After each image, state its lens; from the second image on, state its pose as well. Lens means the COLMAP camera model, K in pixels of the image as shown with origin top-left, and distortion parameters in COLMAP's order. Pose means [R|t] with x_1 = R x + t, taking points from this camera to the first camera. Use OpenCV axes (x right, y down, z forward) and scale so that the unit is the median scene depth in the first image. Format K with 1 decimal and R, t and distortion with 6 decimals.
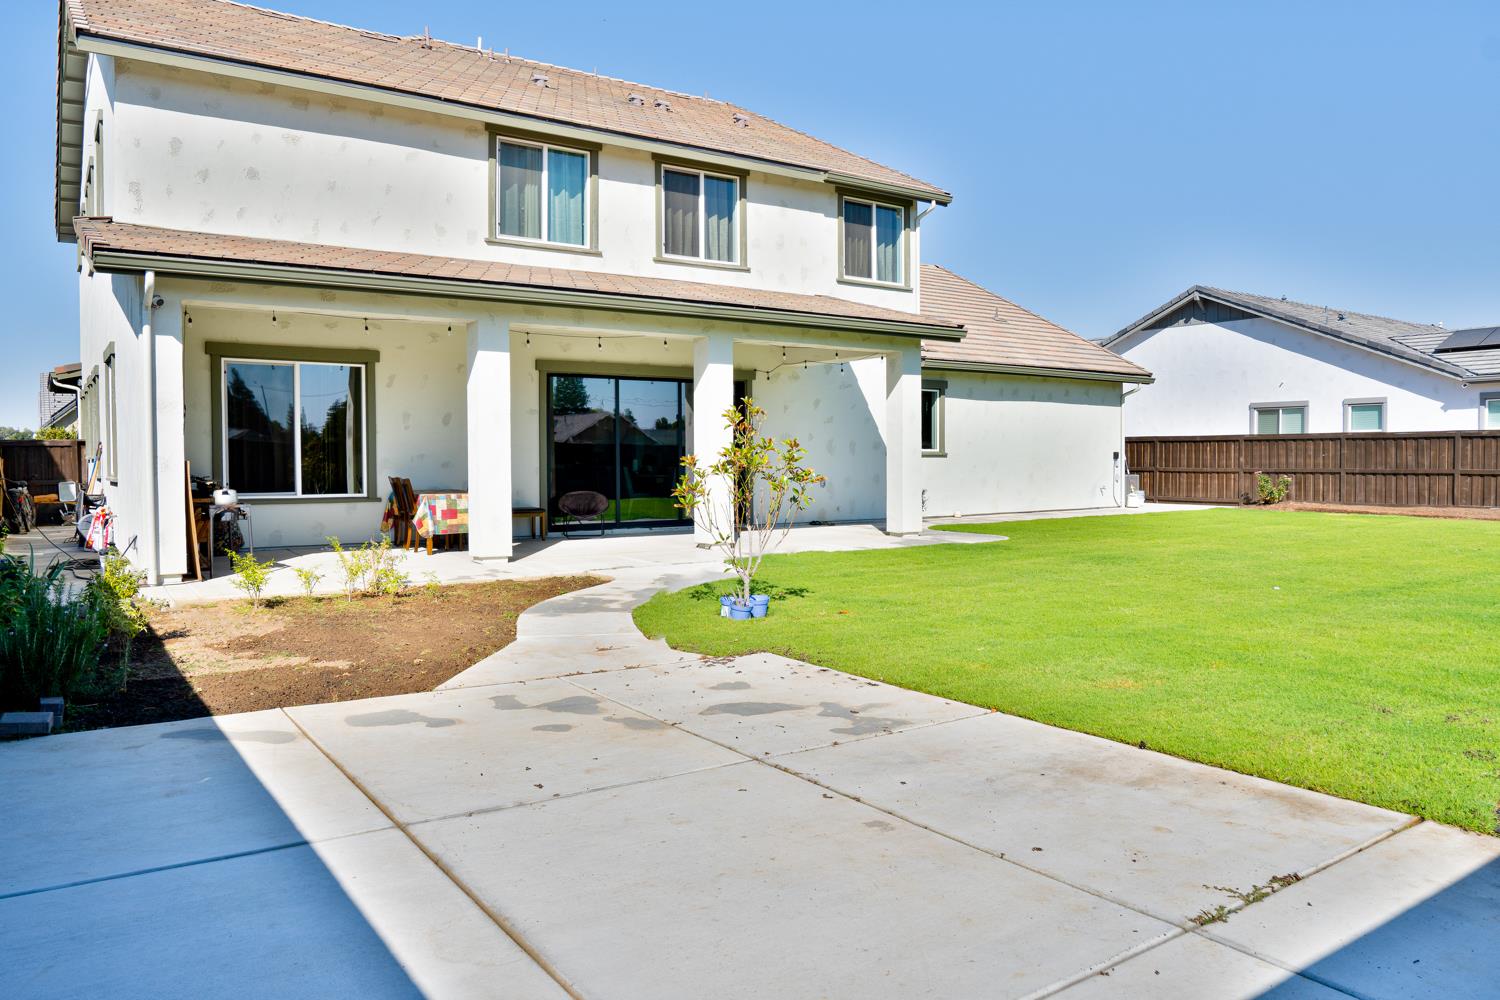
lens RADIAL K [[1053.1, 0, 766.1], [0, 1053.1, 496.4], [0, 0, 1]] dist [-0.072348, 0.044071]
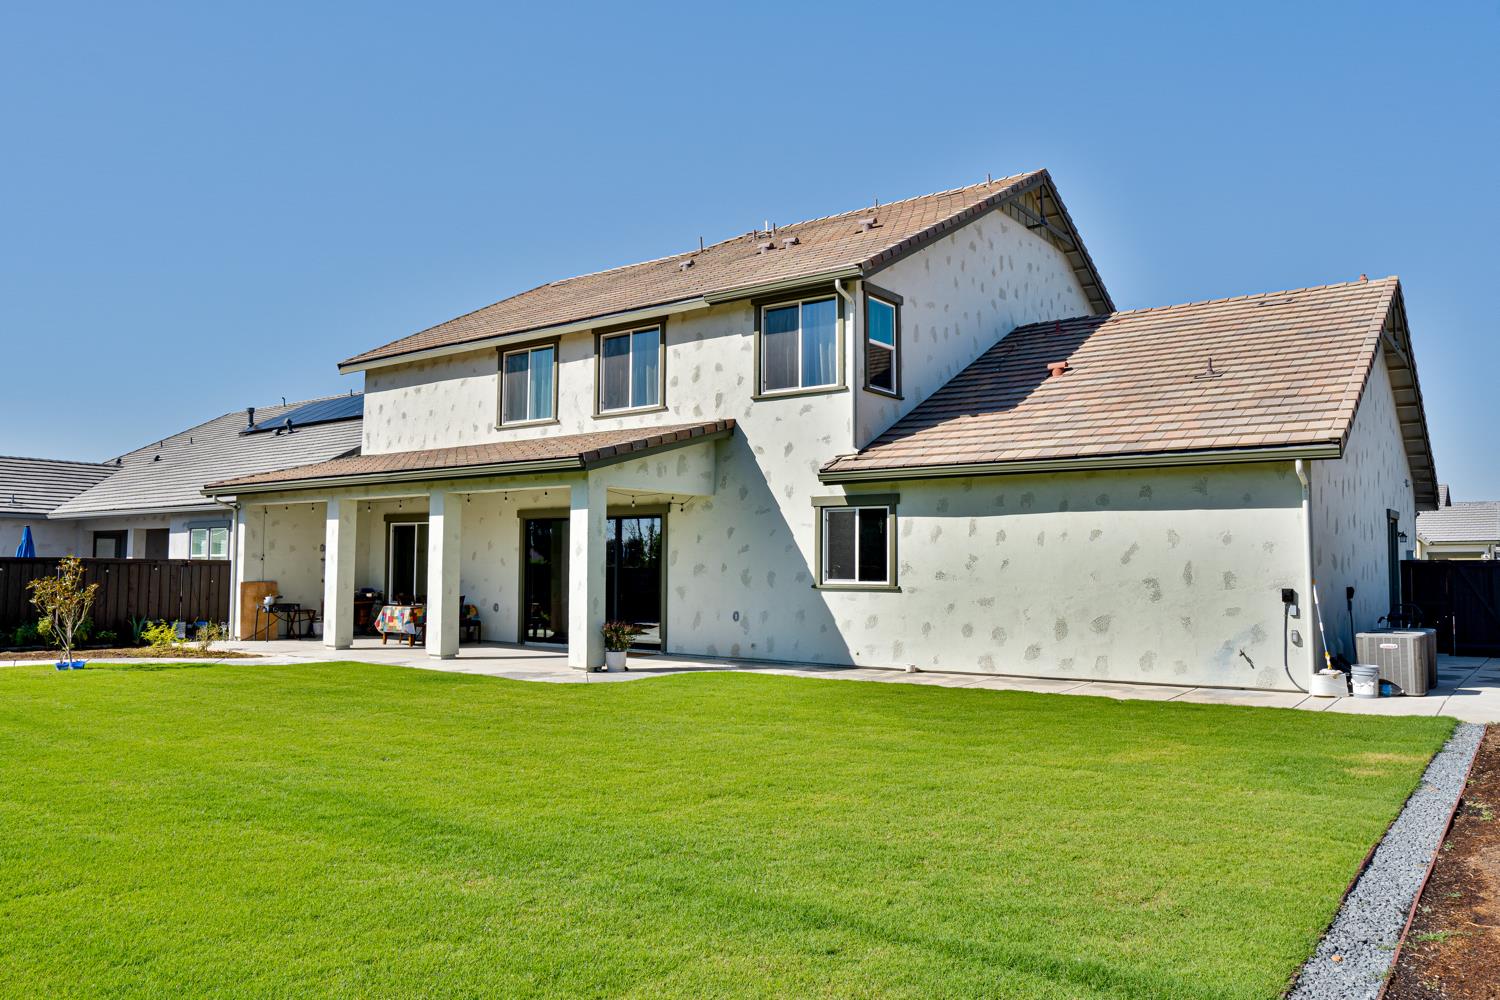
lens RADIAL K [[1053.1, 0, 766.1], [0, 1053.1, 496.4], [0, 0, 1]] dist [-0.072348, 0.044071]
pose [[0.329144, -0.062169, -0.942231, 0.935908], [-0.044540, 0.995698, -0.081256, -0.043879], [0.943229, 0.068712, 0.324959, 0.707597]]
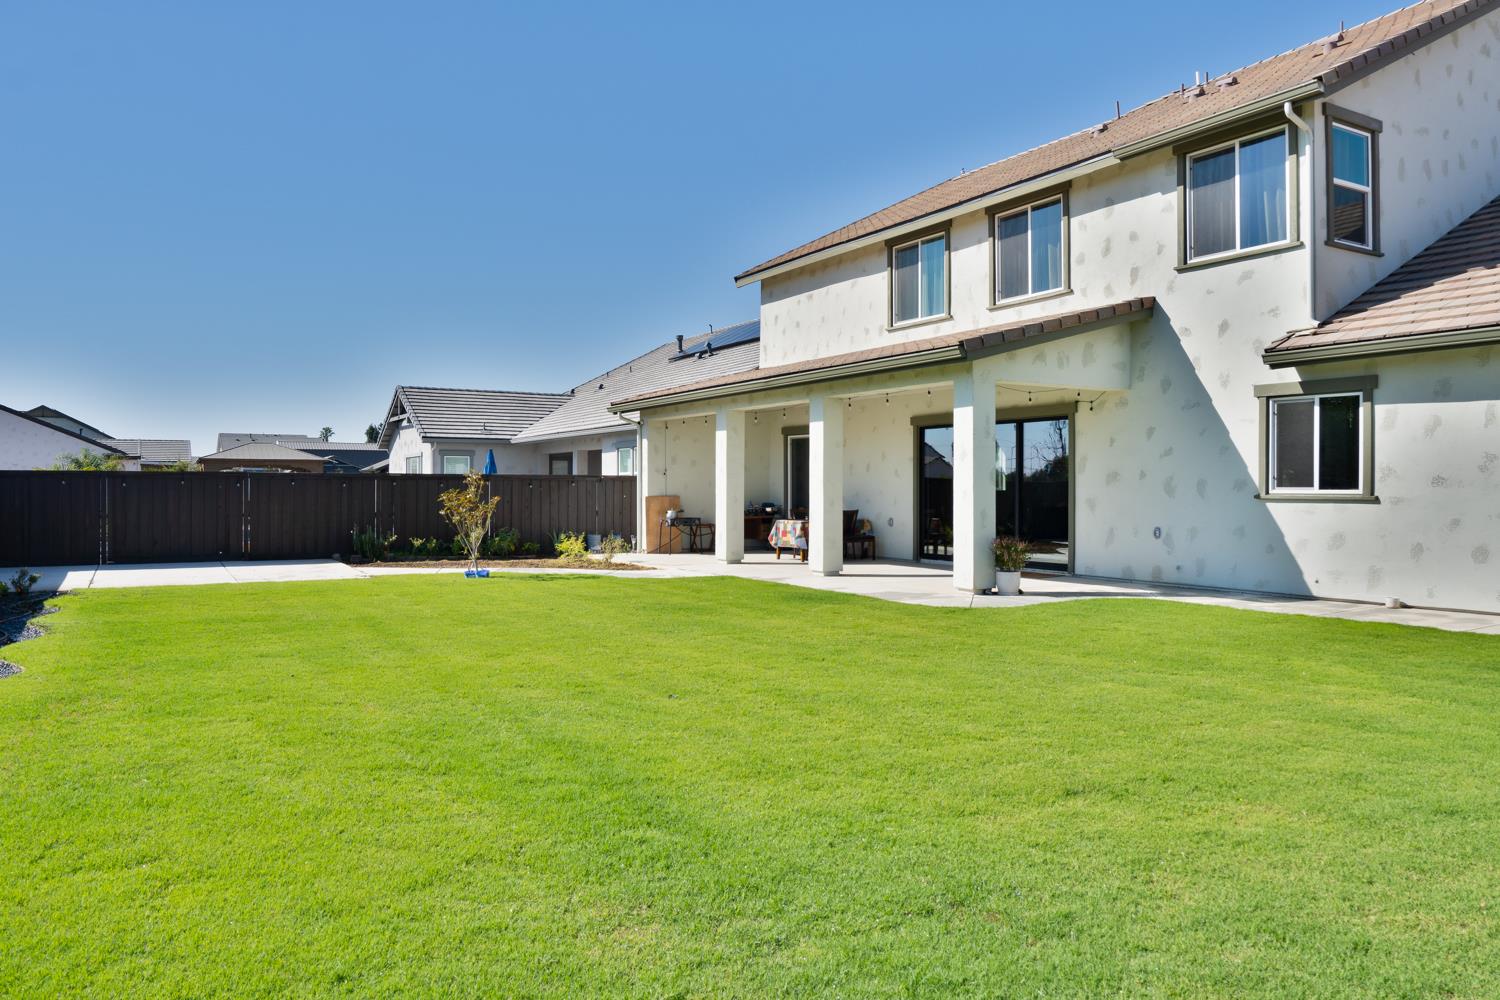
lens RADIAL K [[1053.1, 0, 766.1], [0, 1053.1, 496.4], [0, 0, 1]] dist [-0.072348, 0.044071]
pose [[-0.067514, 0.010166, -0.997667, 0.837339], [-0.041334, 0.999061, 0.012978, -0.037967], [0.996862, 0.042114, -0.067031, 0.752424]]
